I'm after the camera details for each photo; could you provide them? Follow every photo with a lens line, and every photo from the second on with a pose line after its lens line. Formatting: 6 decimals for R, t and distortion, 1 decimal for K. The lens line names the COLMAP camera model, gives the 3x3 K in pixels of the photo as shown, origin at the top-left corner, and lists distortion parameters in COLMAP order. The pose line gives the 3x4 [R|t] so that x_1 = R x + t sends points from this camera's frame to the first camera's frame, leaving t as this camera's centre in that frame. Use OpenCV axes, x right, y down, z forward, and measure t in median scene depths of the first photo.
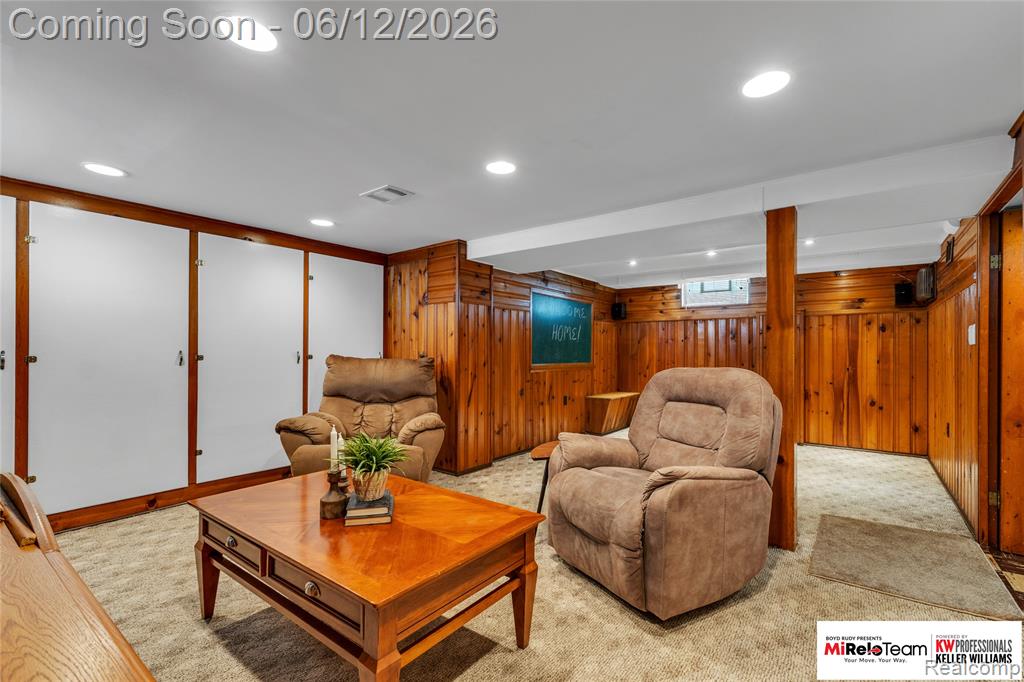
lens RADIAL K [[438.7, 0, 516.1], [0, 438.7, 341.9], [0, 0, 1]] dist [0.001727, 0.000179]
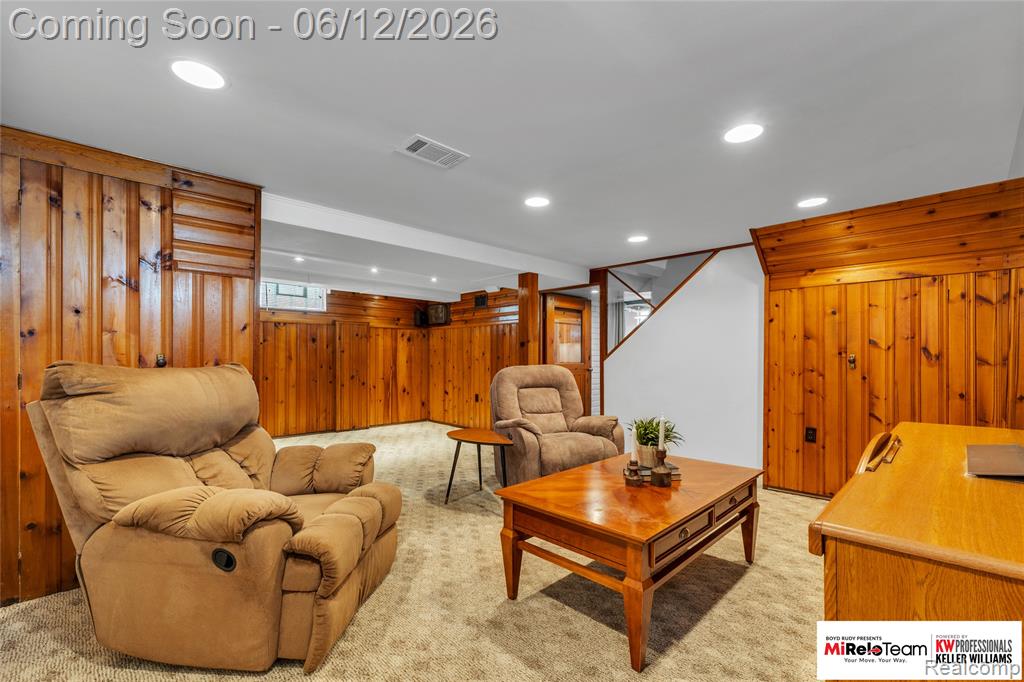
lens RADIAL K [[438.7, 0, 516.1], [0, 438.7, 341.9], [0, 0, 1]] dist [0.001727, 0.000179]
pose [[0.162719, 0.030760, 0.986193, -0.569669], [-0.024031, 0.999341, -0.027205, 0.009052], [-0.986380, -0.019272, 0.163351, 0.394953]]
